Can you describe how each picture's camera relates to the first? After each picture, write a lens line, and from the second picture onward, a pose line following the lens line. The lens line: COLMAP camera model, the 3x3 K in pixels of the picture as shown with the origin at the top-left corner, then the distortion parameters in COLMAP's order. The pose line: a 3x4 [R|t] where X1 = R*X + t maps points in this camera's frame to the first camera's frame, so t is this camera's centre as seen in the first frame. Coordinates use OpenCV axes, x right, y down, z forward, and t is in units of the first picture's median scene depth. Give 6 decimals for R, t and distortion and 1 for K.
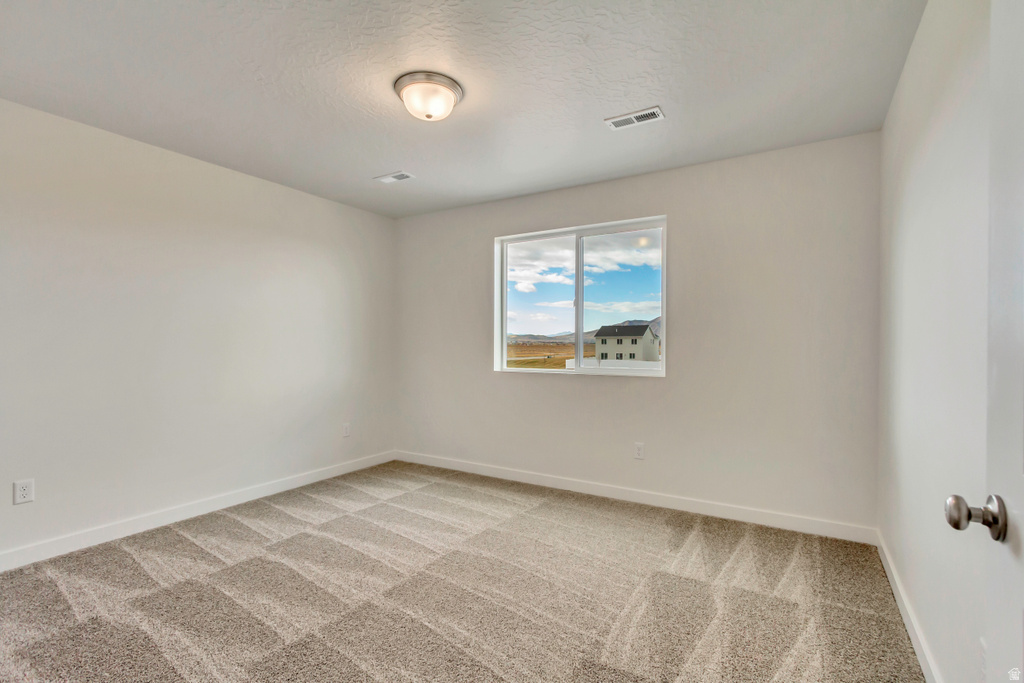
lens RADIAL K [[472.8, 0, 514.3], [0, 472.8, 339.9], [0, 0, 1]] dist [0.009981, -0.002240]
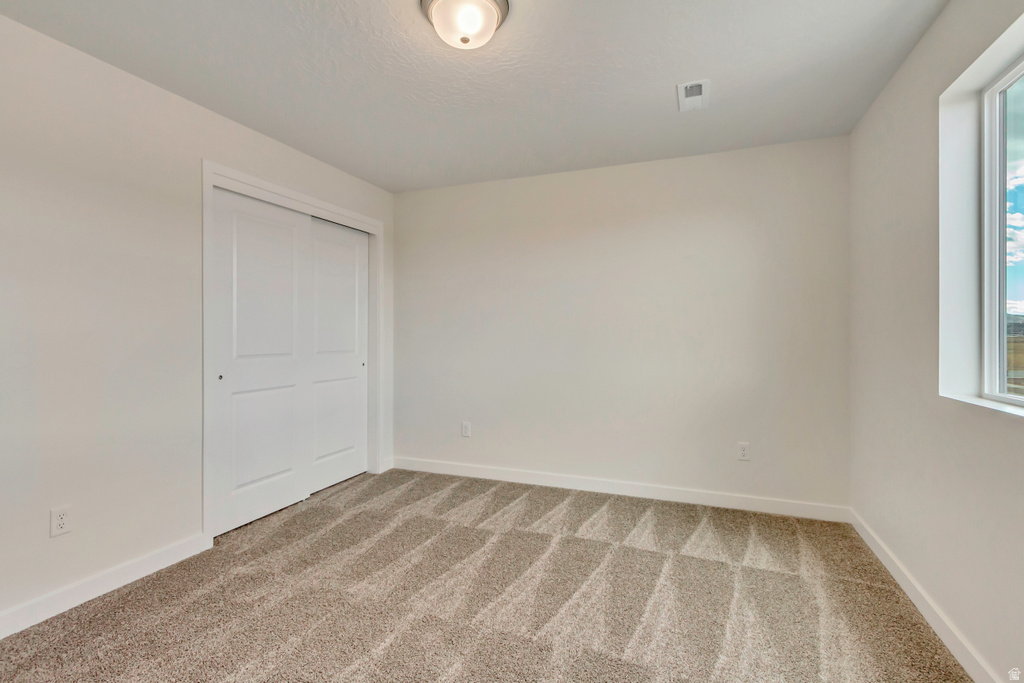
lens RADIAL K [[472.8, 0, 512.5], [0, 472.8, 338.2], [0, 0, 1]] dist [0.009981, -0.002240]
pose [[0.162850, 0.000270, -0.986651, 0.488730], [0.012324, 0.999921, 0.002308, 0.007634], [0.986574, -0.012536, 0.162834, 0.787533]]
